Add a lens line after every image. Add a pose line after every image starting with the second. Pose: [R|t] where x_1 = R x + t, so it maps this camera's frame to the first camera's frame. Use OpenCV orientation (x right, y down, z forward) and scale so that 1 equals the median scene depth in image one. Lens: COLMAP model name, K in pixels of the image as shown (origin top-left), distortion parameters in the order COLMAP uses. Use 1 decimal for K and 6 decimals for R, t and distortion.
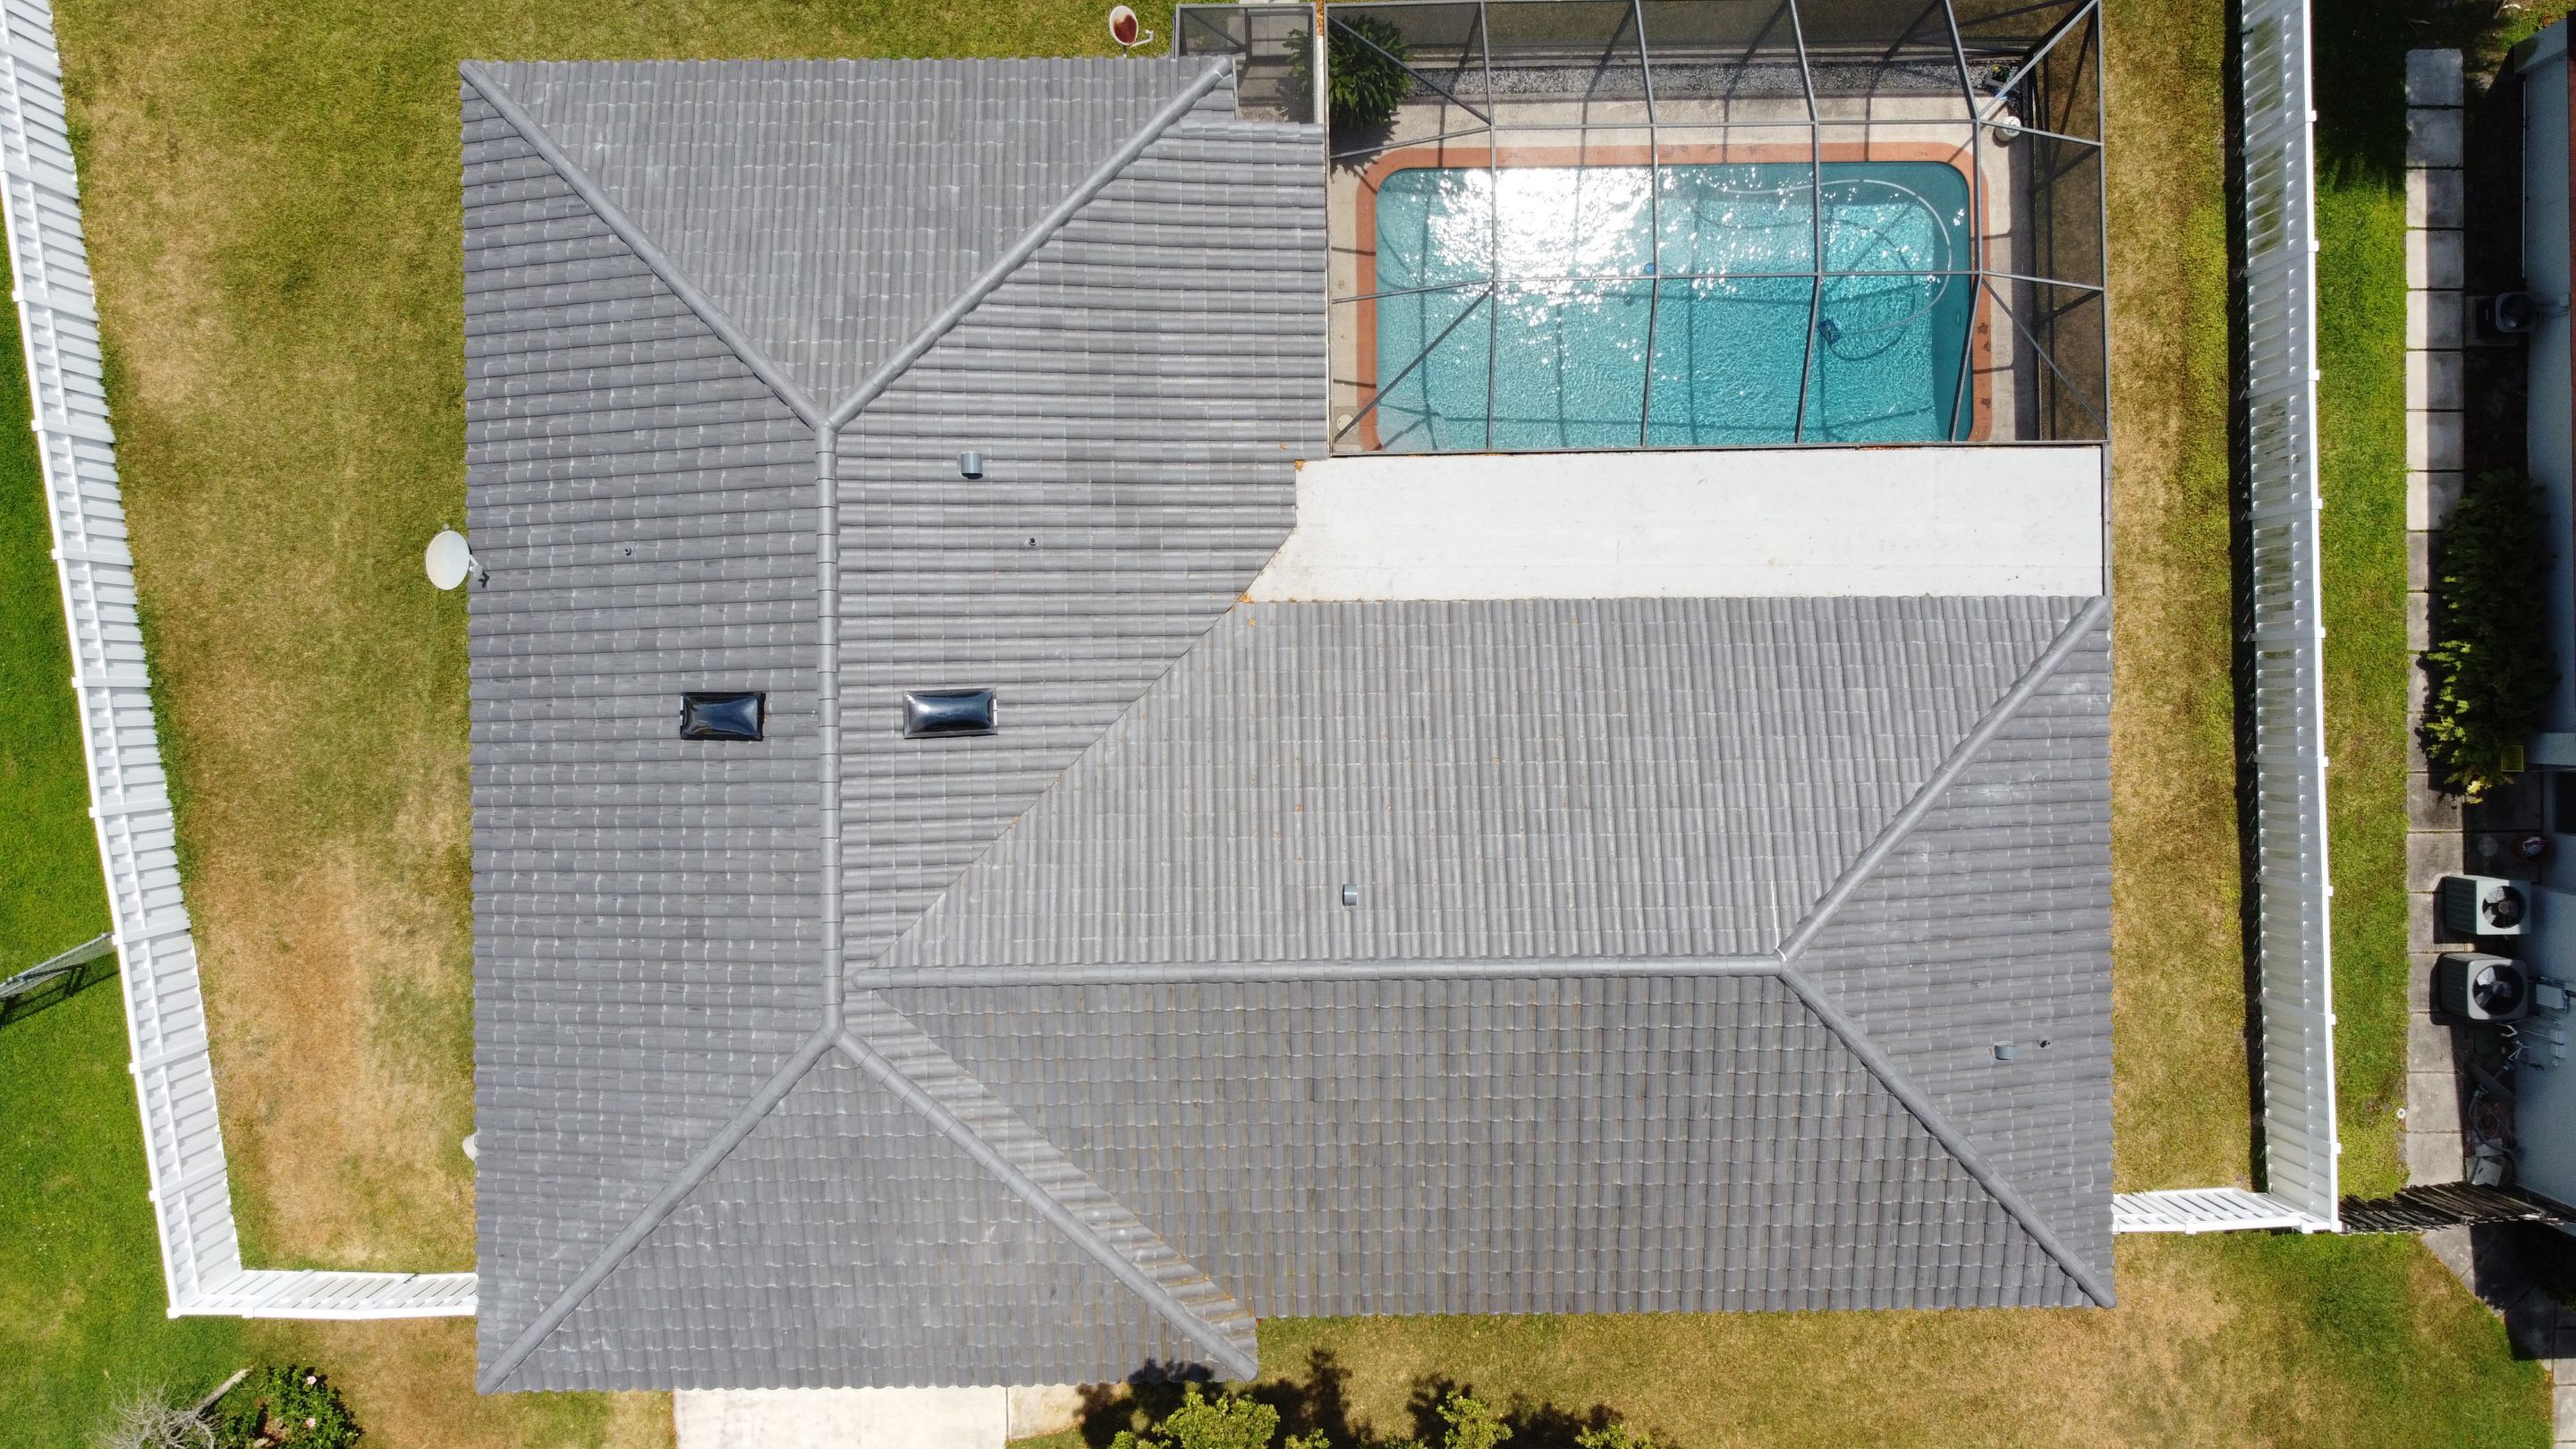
lens RADIAL K [[1952.3, 0, 1287.1], [0, 1952.3, 710.3], [0, 0, 1]] dist [0.006897, -0.006688]
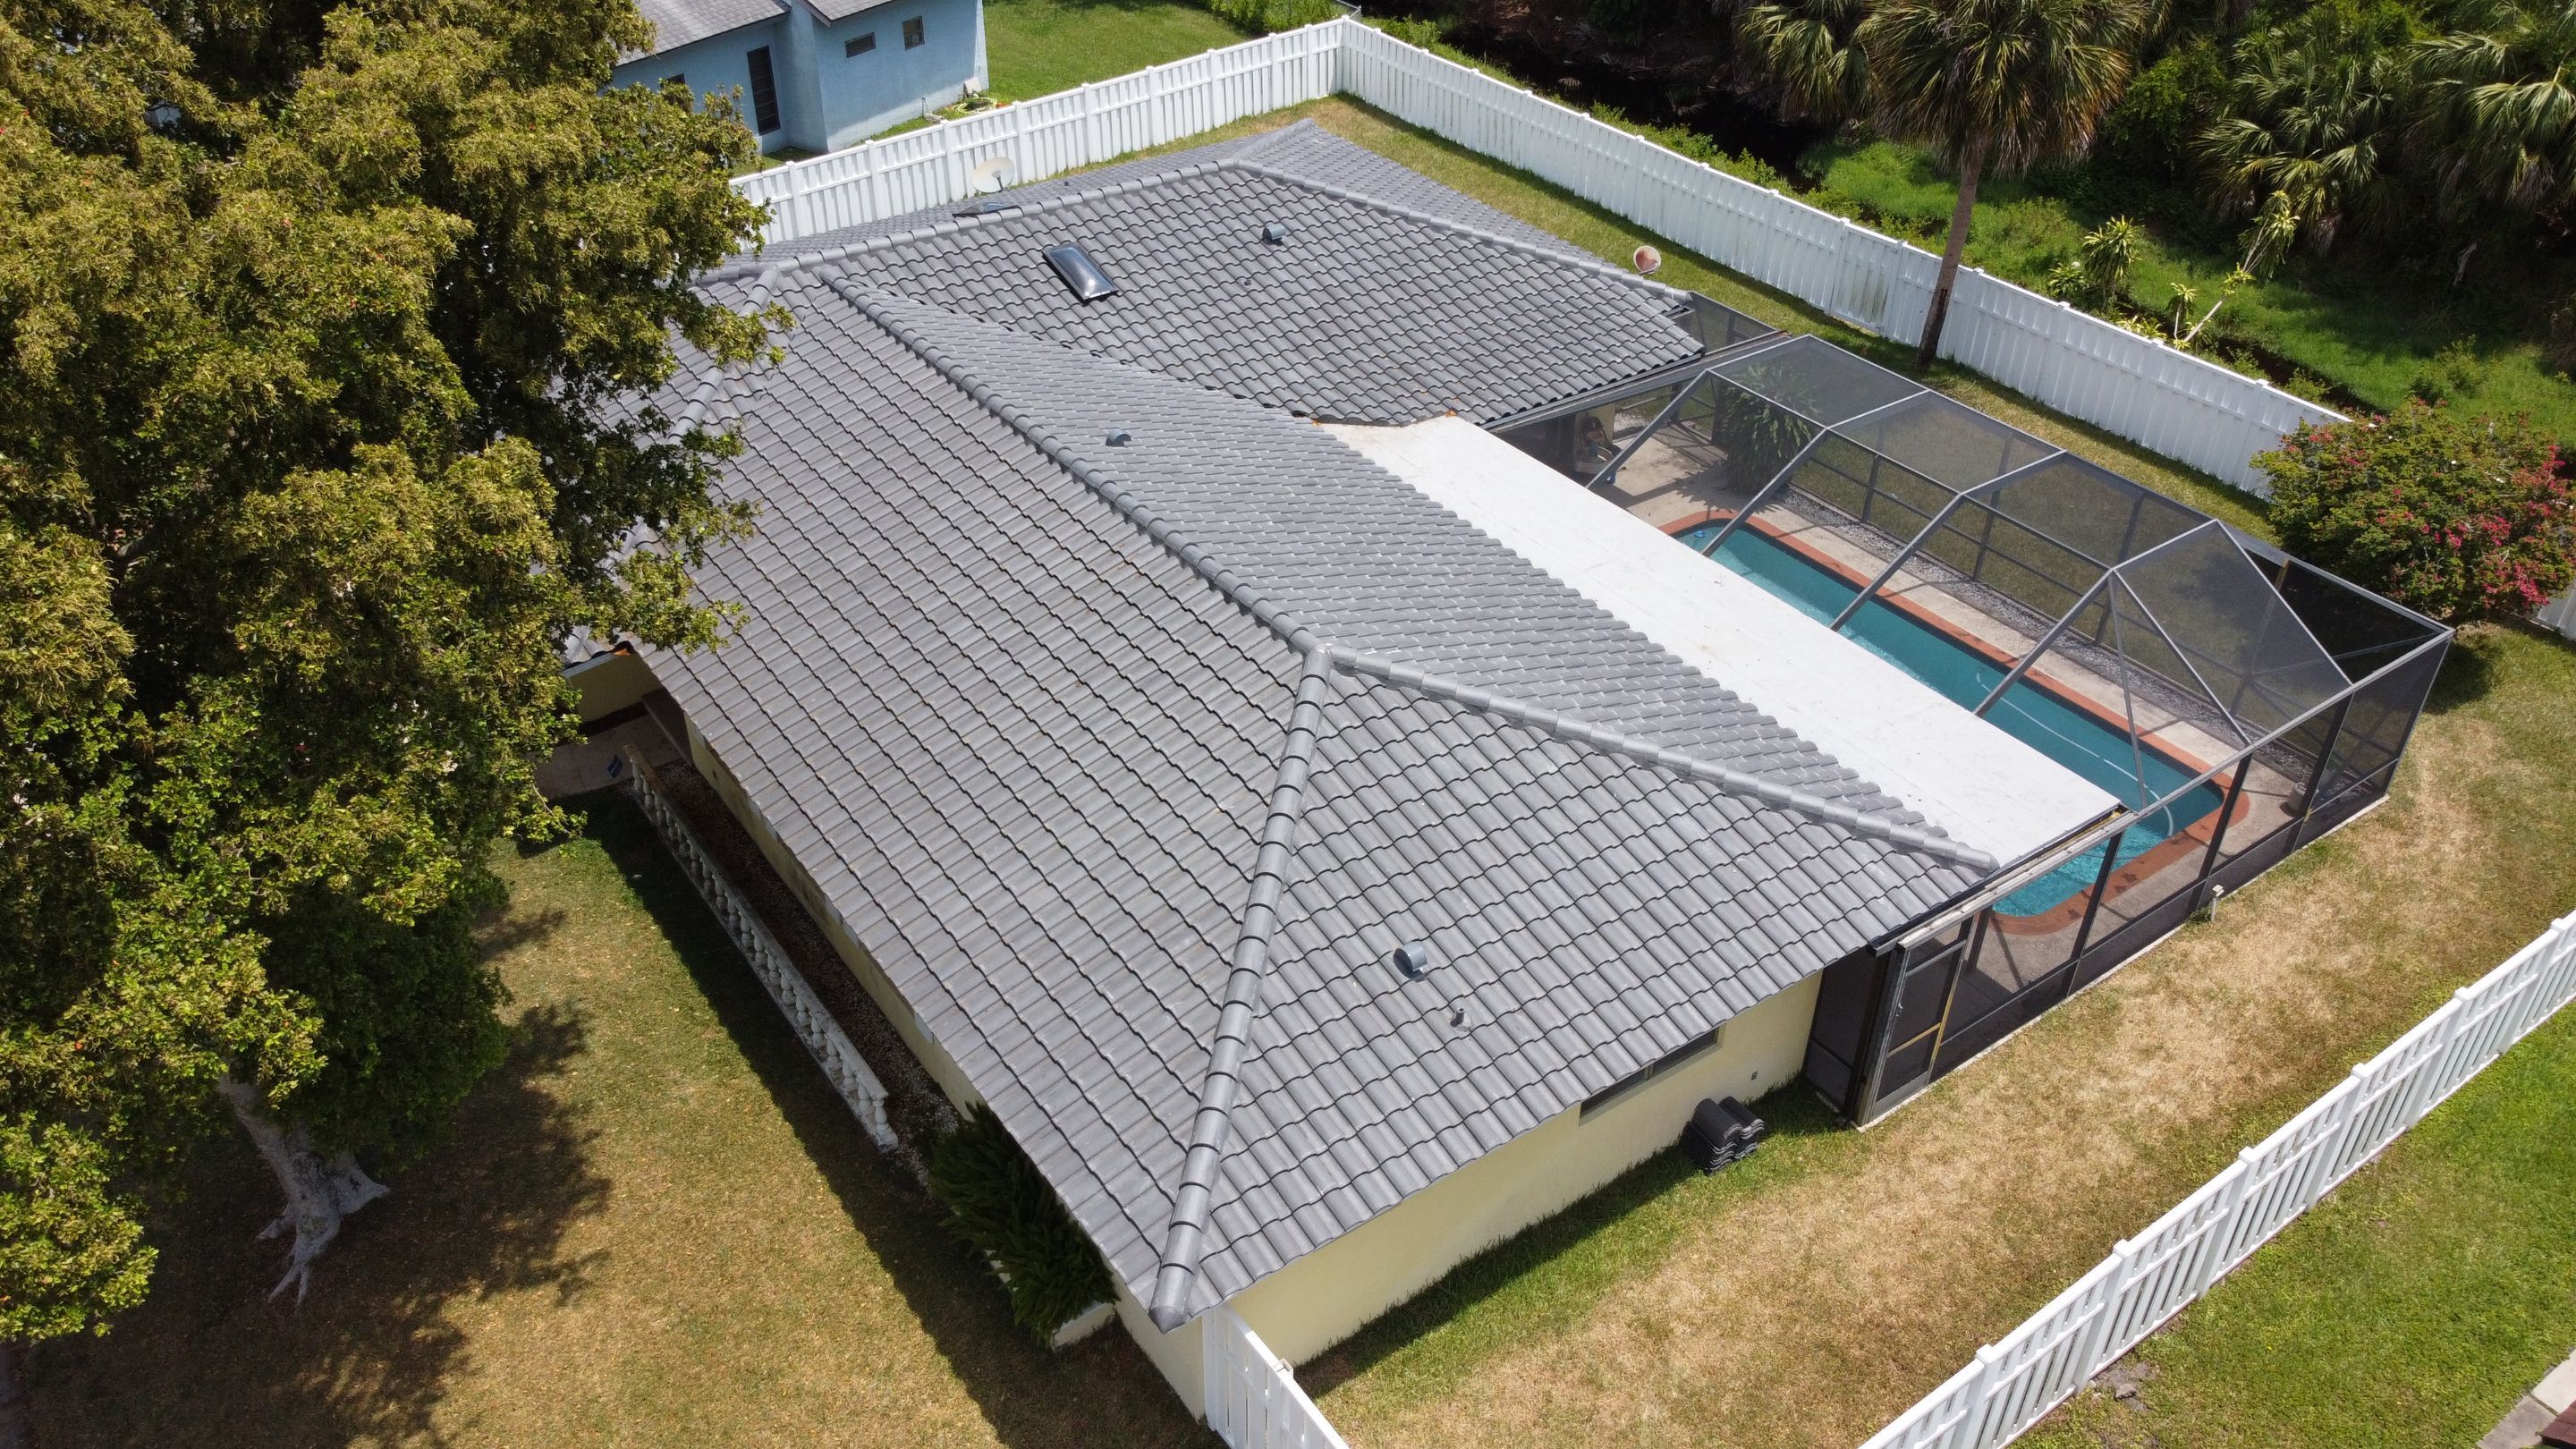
lens RADIAL K [[1952.3, 0, 1287.1], [0, 1952.3, 710.3], [0, 0, 1]] dist [0.006897, -0.006688]
pose [[0.561700, 0.469543, -0.681192, 0.675617], [-0.827333, 0.315149, -0.464975, 0.438434], [-0.003649, 0.824749, 0.565488, 0.495936]]
